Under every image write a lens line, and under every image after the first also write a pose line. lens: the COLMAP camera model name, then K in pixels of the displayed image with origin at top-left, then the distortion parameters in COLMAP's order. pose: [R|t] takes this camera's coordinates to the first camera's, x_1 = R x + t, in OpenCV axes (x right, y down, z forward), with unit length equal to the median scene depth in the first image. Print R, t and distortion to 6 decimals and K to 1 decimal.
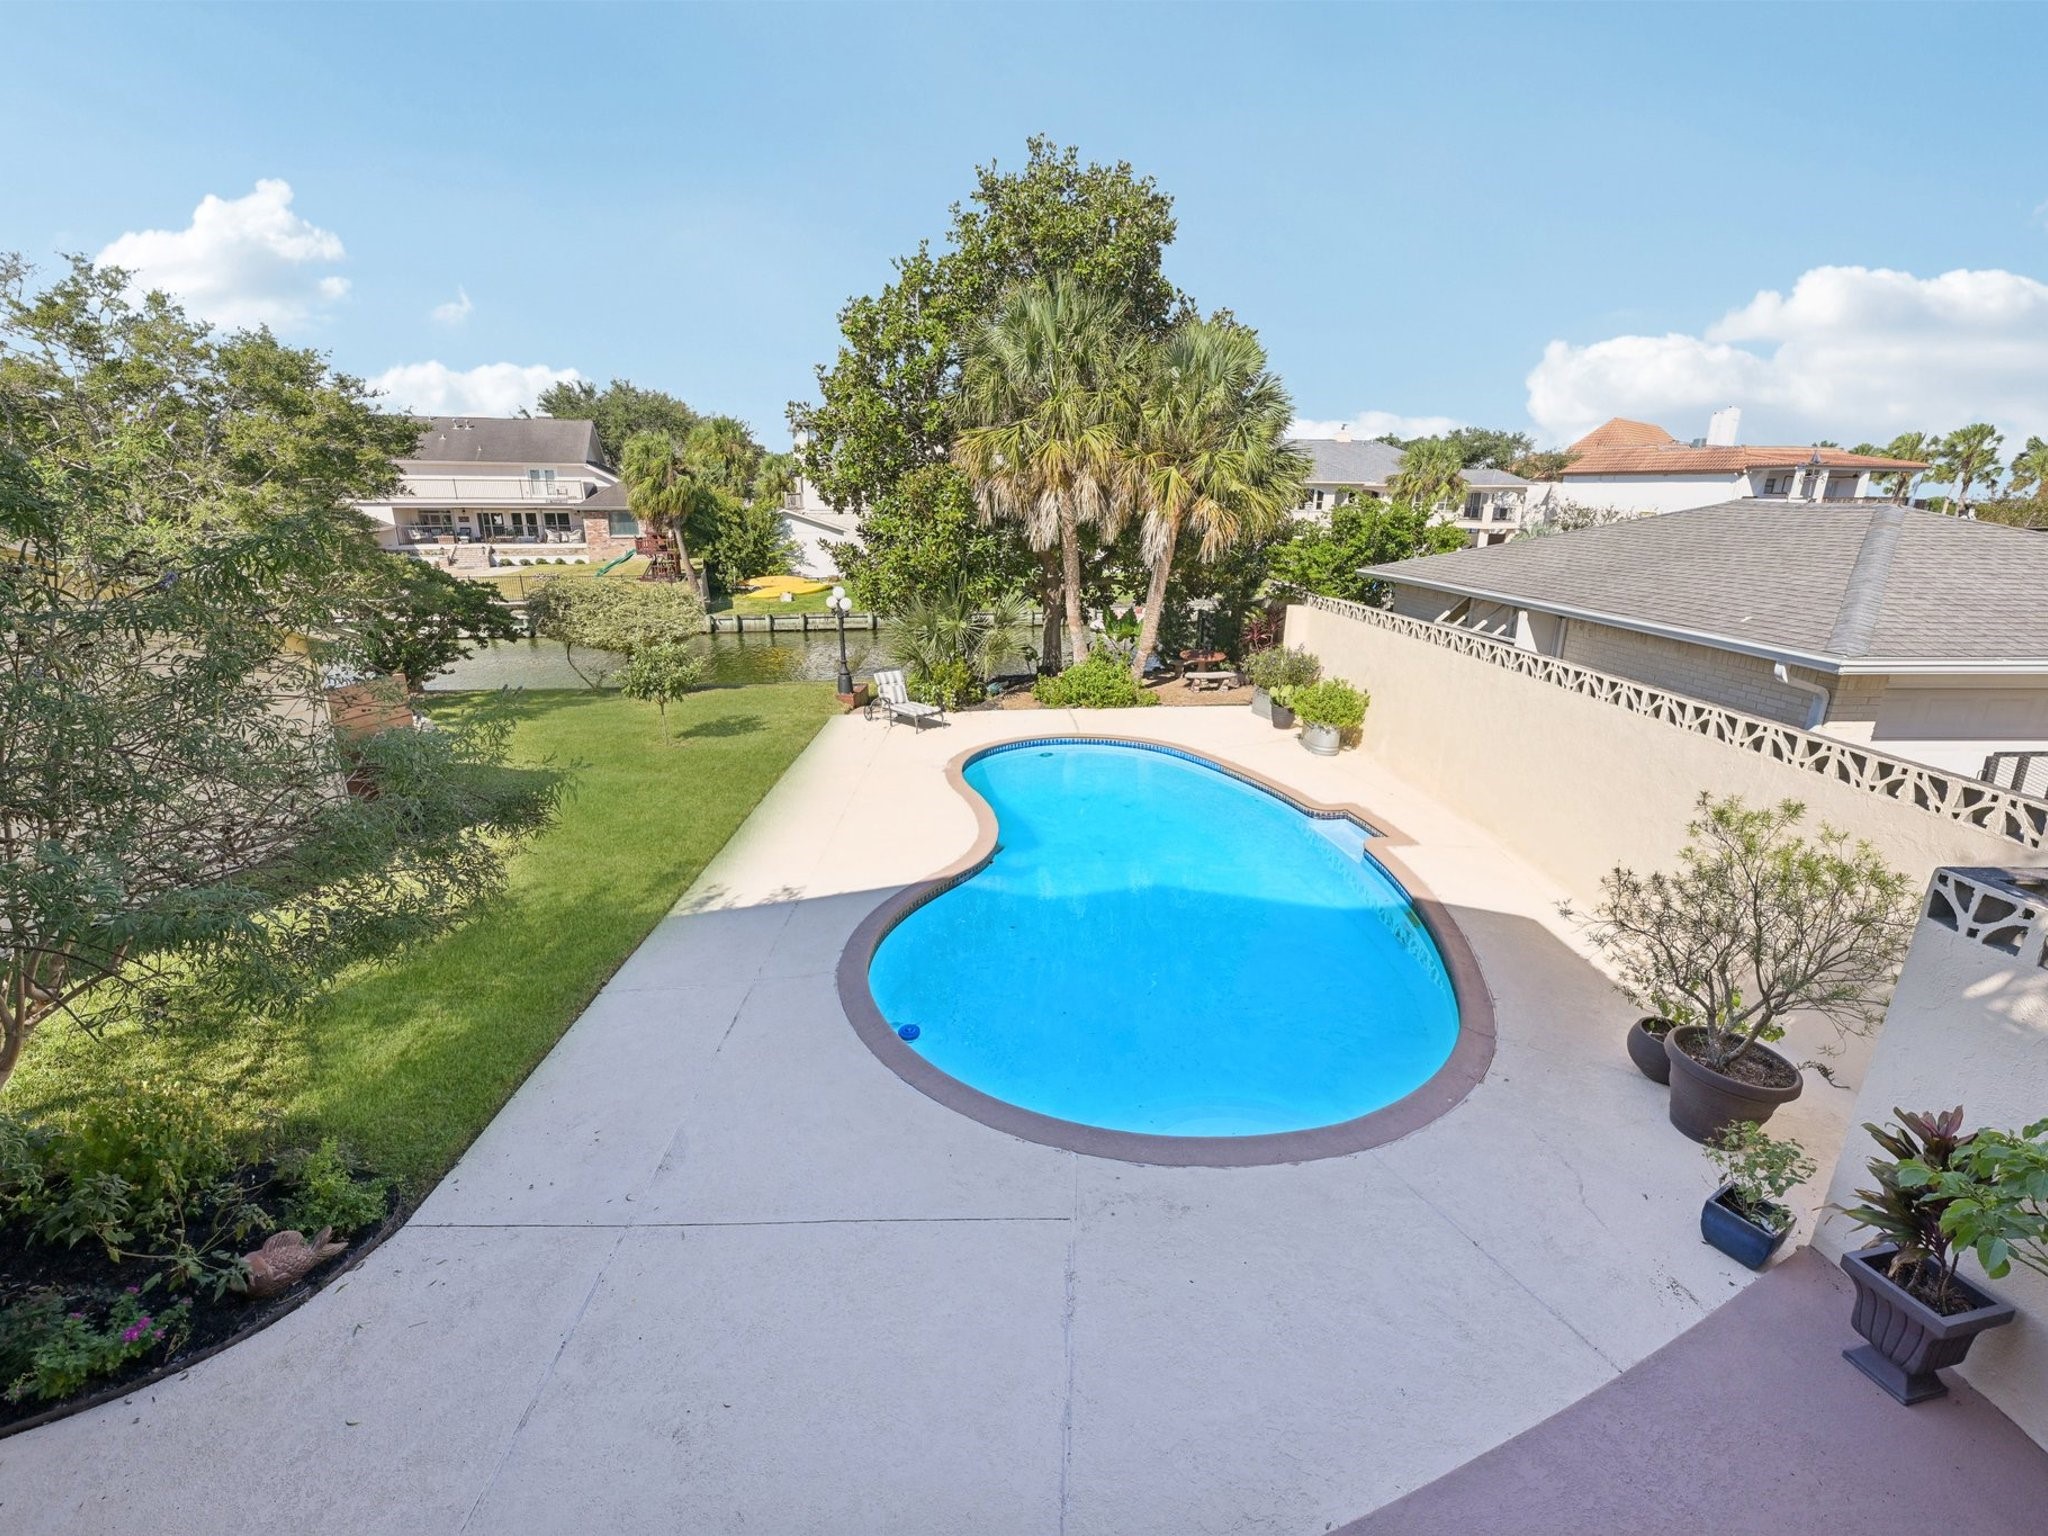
lens RADIAL K [[922.1, 0, 1023.3], [0, 922.1, 753.5], [0, 0, 1]] dist [0.001278, -0.000172]
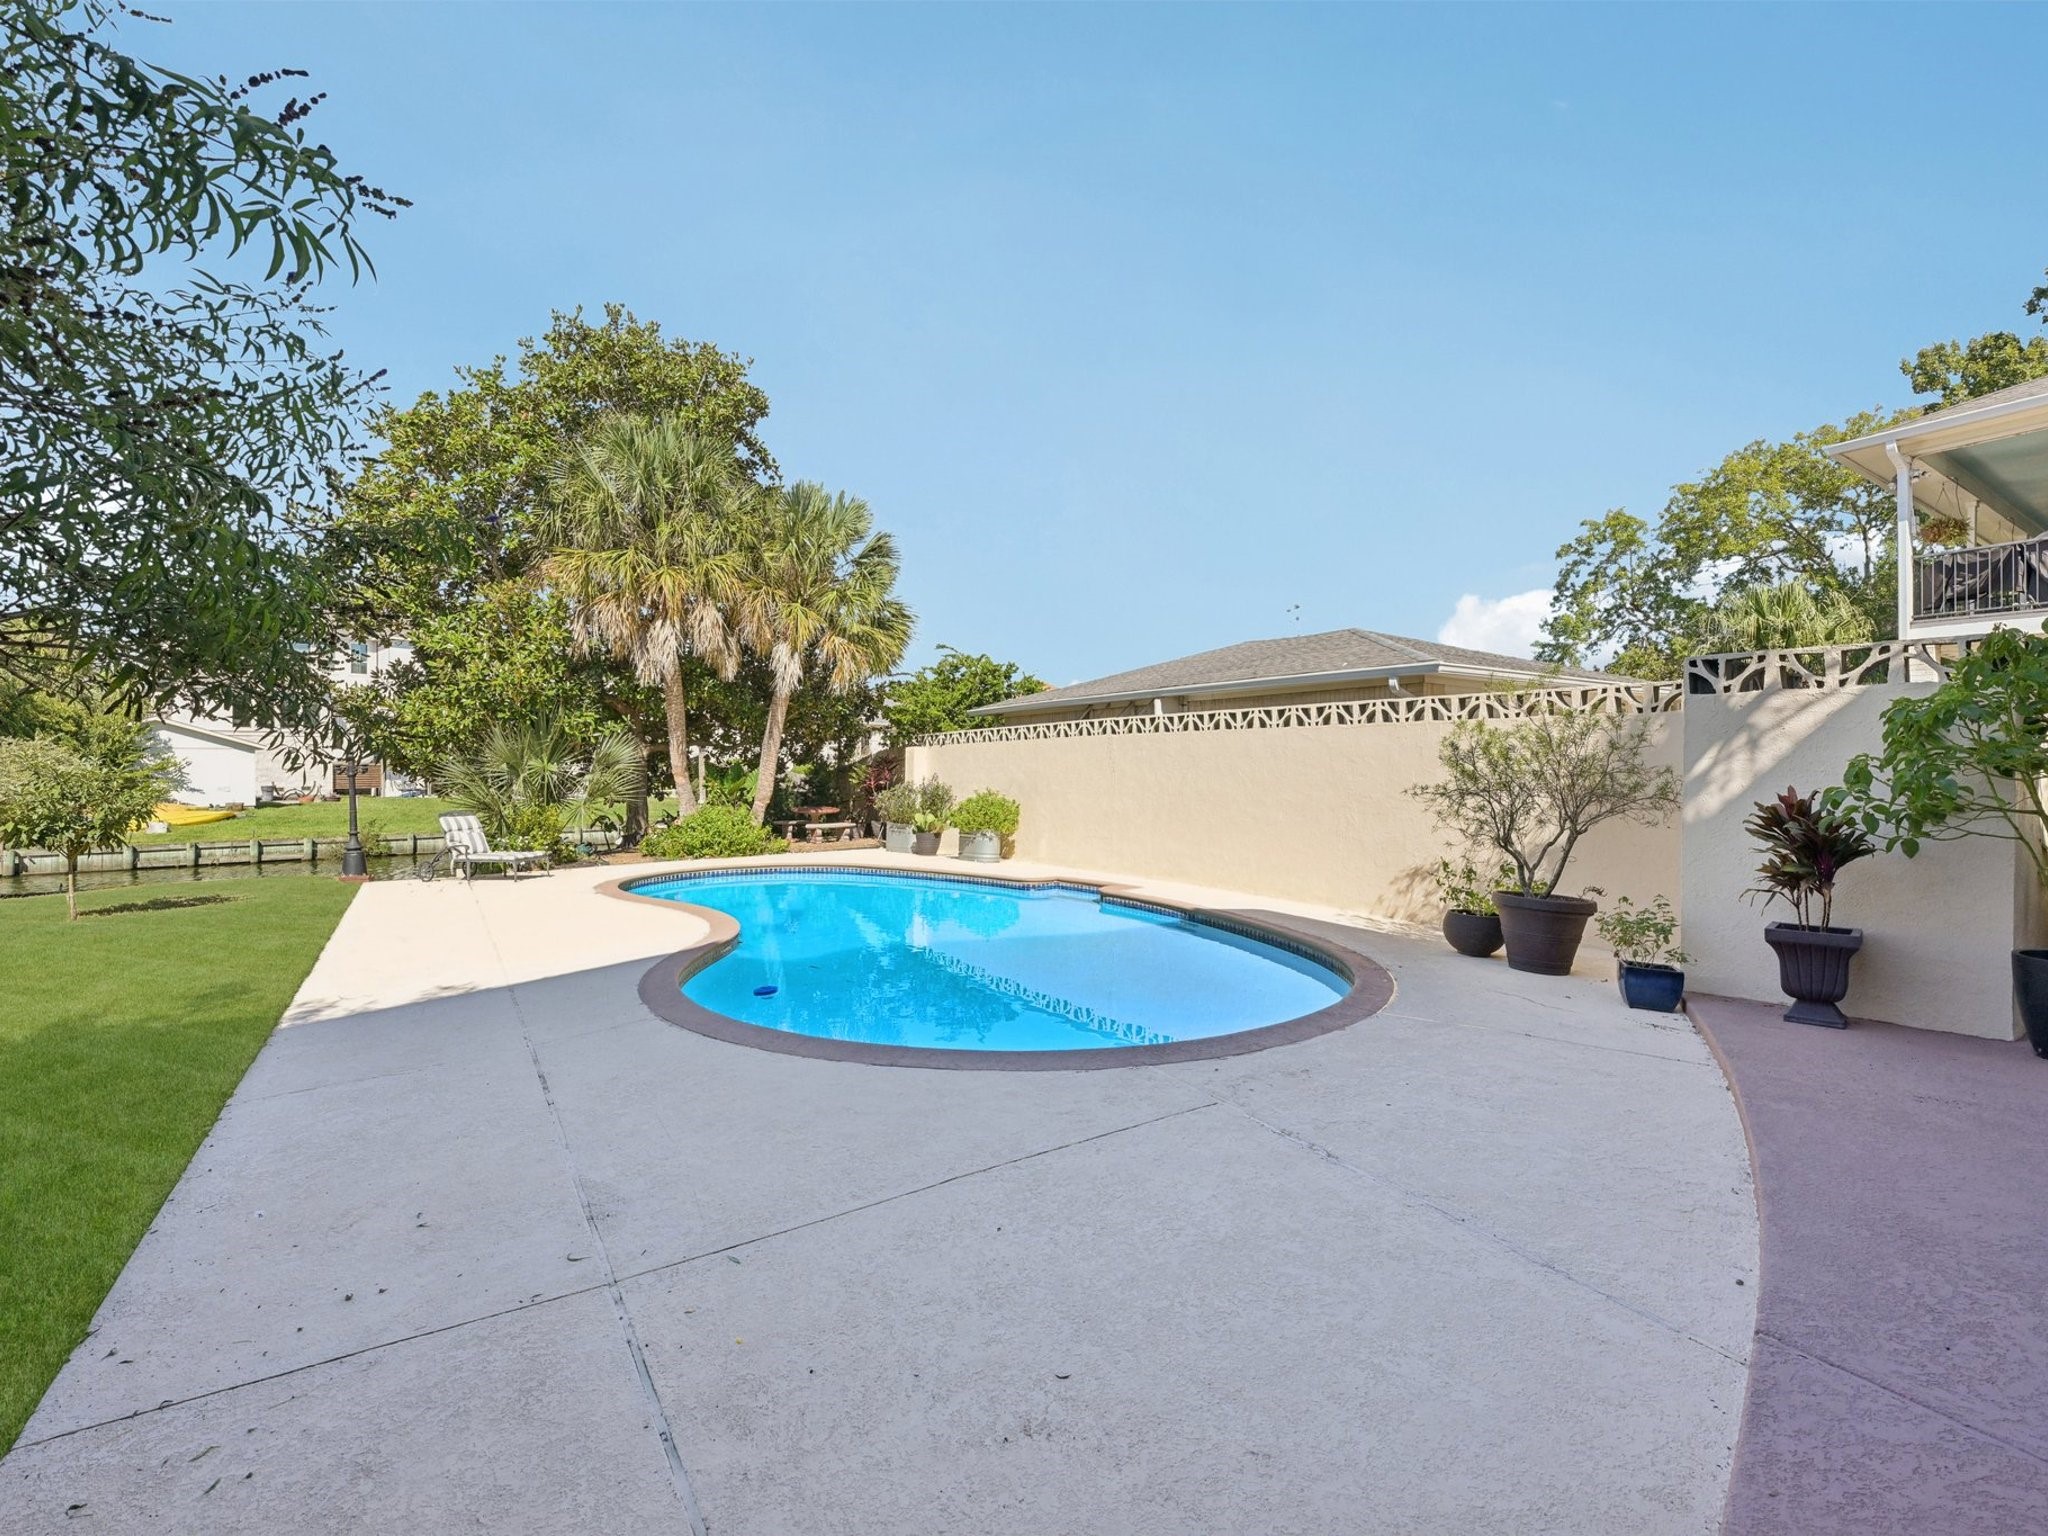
lens RADIAL K [[922.1, 0, 1023.3], [0, 922.1, 753.5], [0, 0, 1]] dist [0.001278, -0.000172]
pose [[0.849761, 0.004143, 0.527151, -0.145723], [0.142256, 0.961071, -0.236868, 0.108753], [-0.507611, 0.276271, 0.816091, 0.097907]]
